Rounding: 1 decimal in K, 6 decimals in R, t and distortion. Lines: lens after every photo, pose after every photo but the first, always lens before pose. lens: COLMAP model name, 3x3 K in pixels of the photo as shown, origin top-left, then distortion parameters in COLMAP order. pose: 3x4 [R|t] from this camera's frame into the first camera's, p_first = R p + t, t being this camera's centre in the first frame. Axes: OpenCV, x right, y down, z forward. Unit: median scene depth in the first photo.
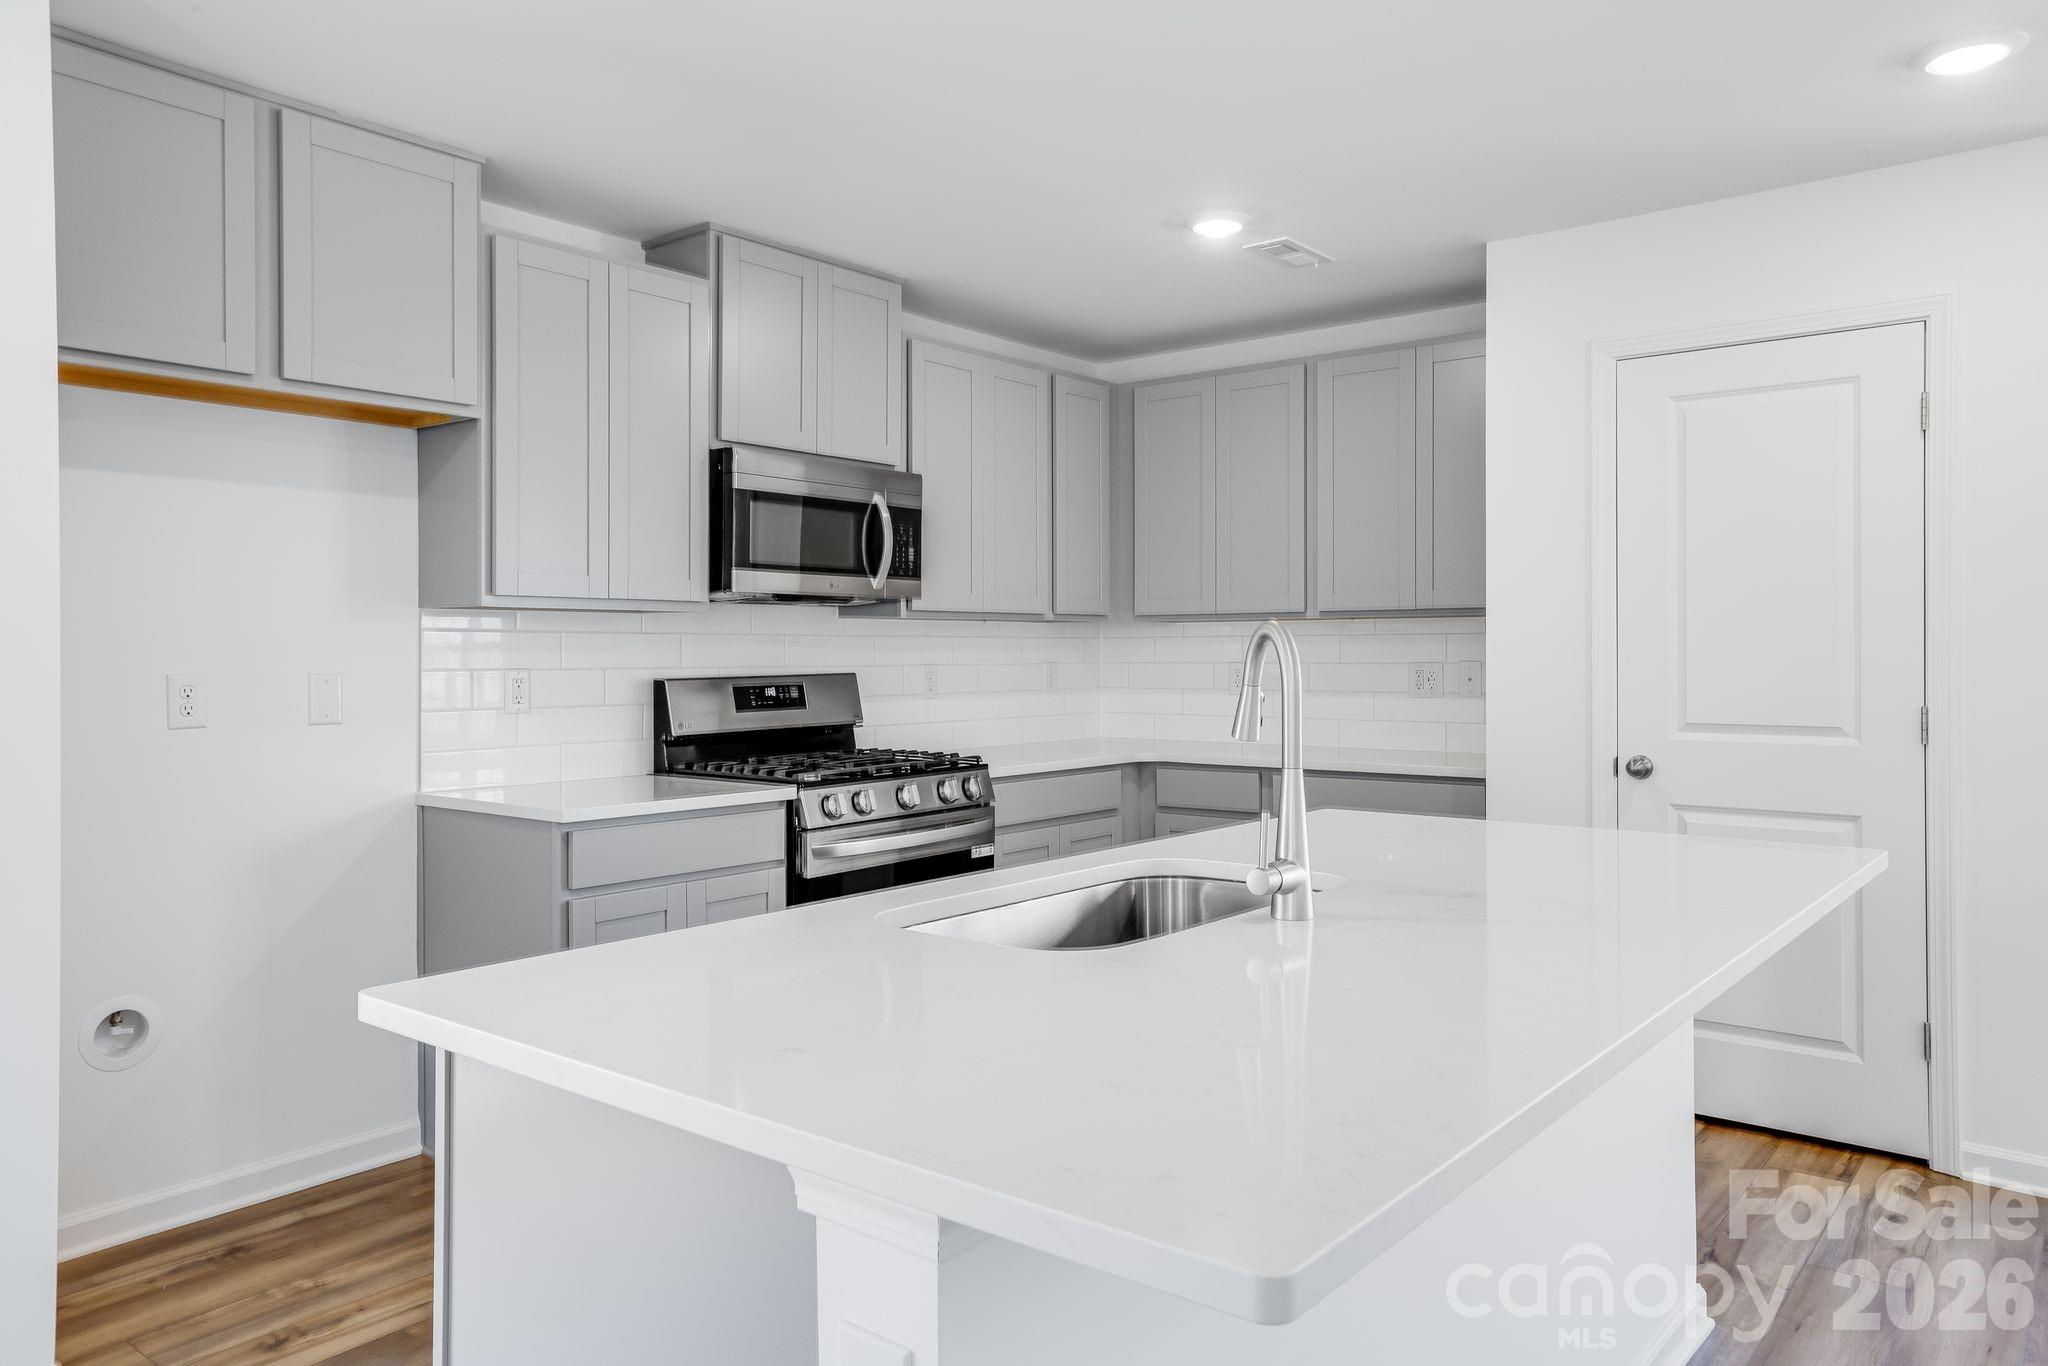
lens RADIAL K [[1326.4, 0, 999.1], [0, 1326.4, 664.6], [0, 0, 1]] dist [-0.068088, 0.011010]
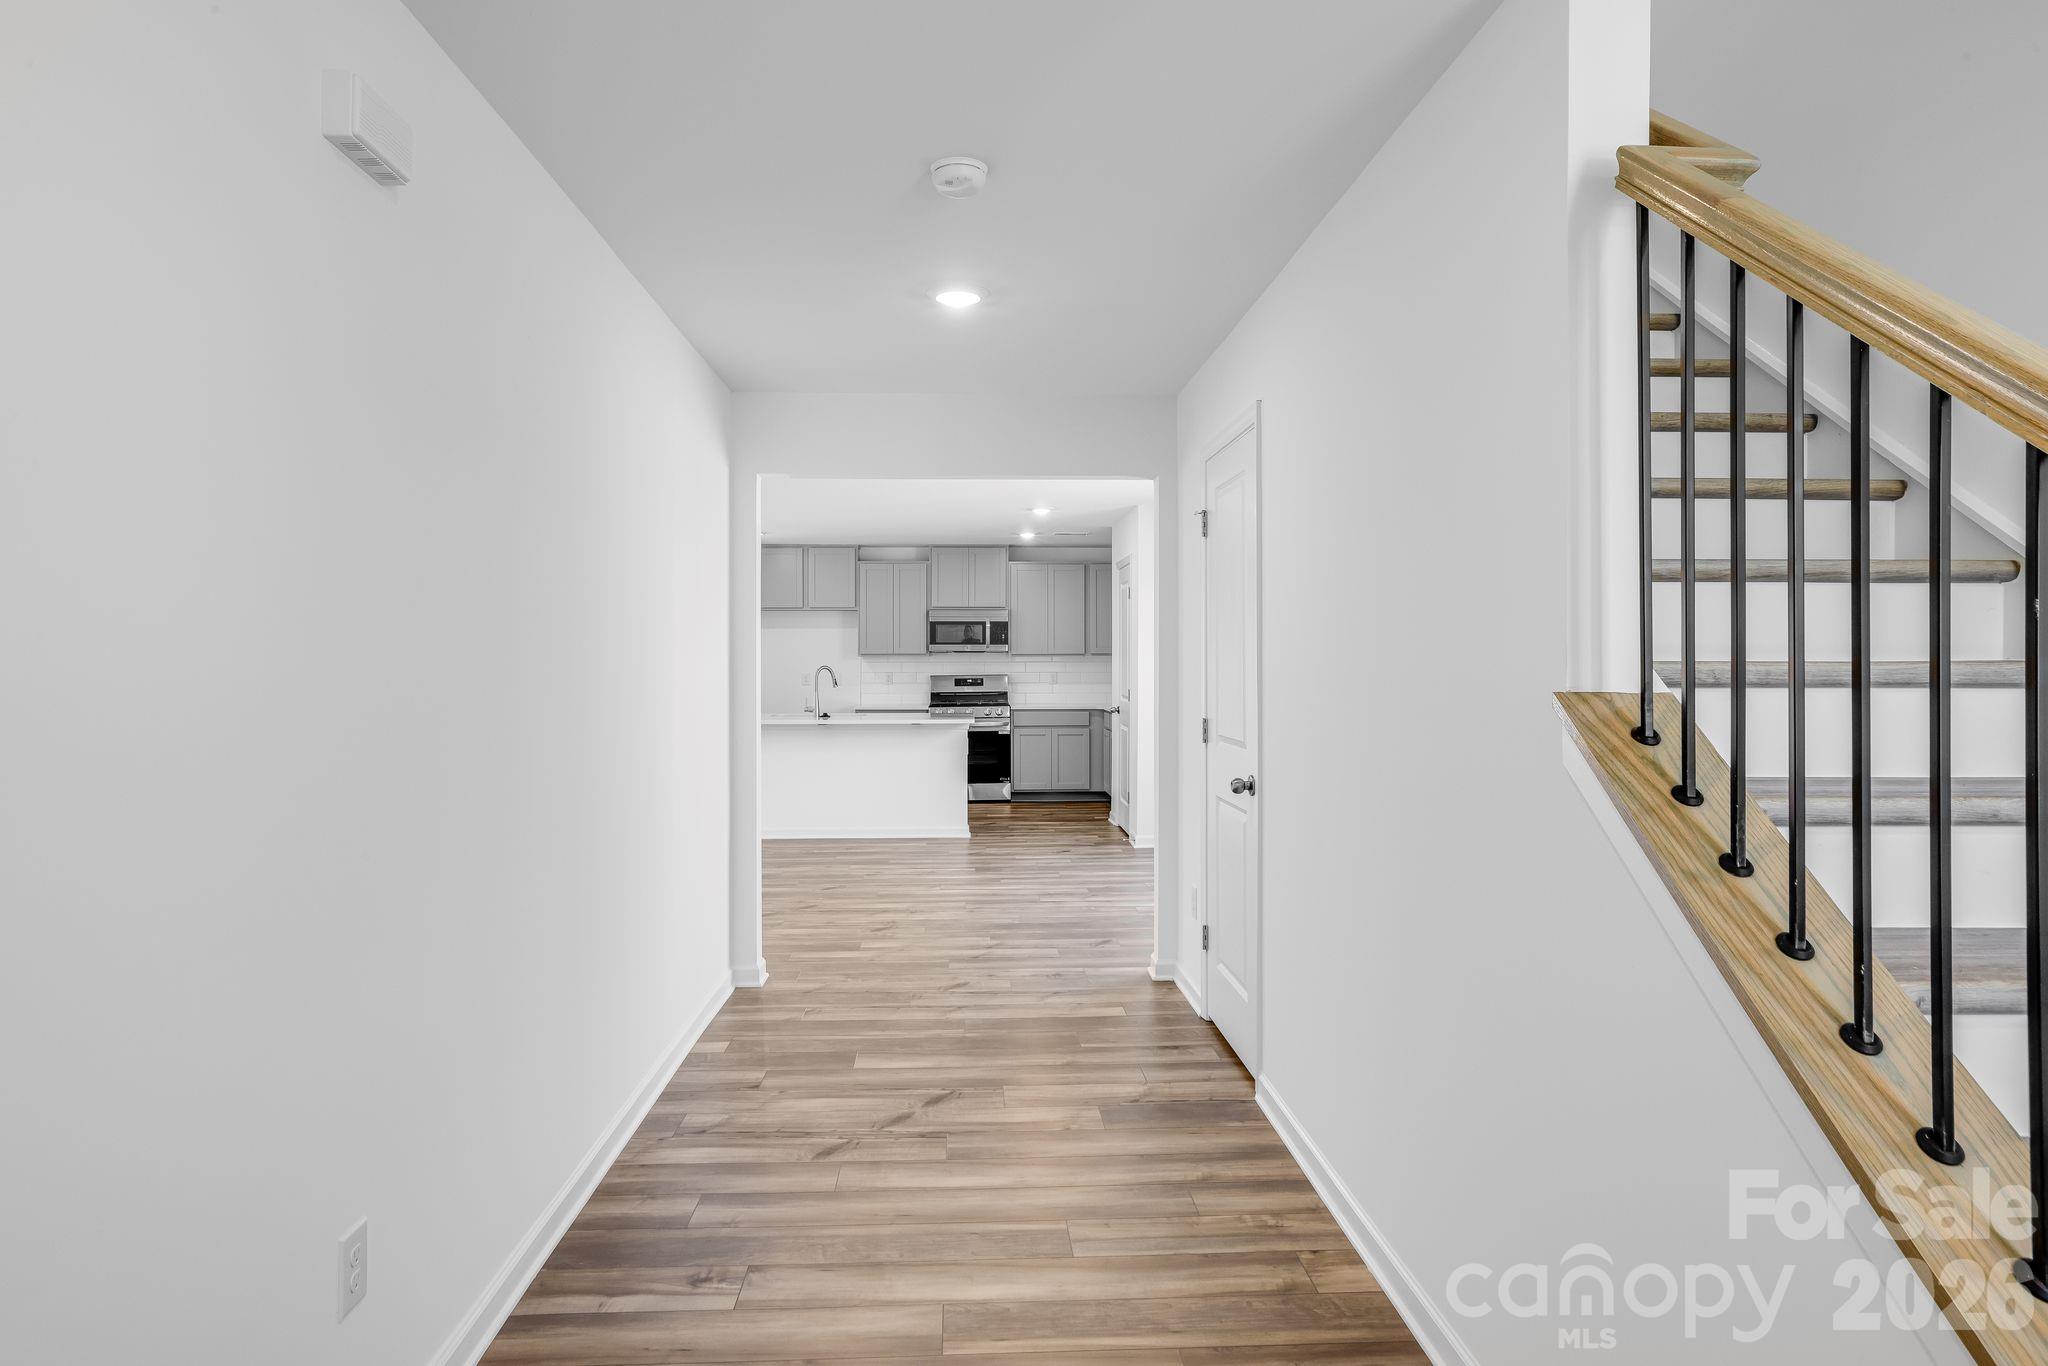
lens RADIAL K [[1326.4, 0, 1031.4], [0, 1326.4, 664.5], [0, 0, 1]] dist [-0.068088, 0.011010]
pose [[0.677814, 0.006346, -0.735206, 2.397202], [-0.008380, 0.999964, 0.000905, -0.023070], [0.735185, 0.005548, 0.677844, -1.110707]]
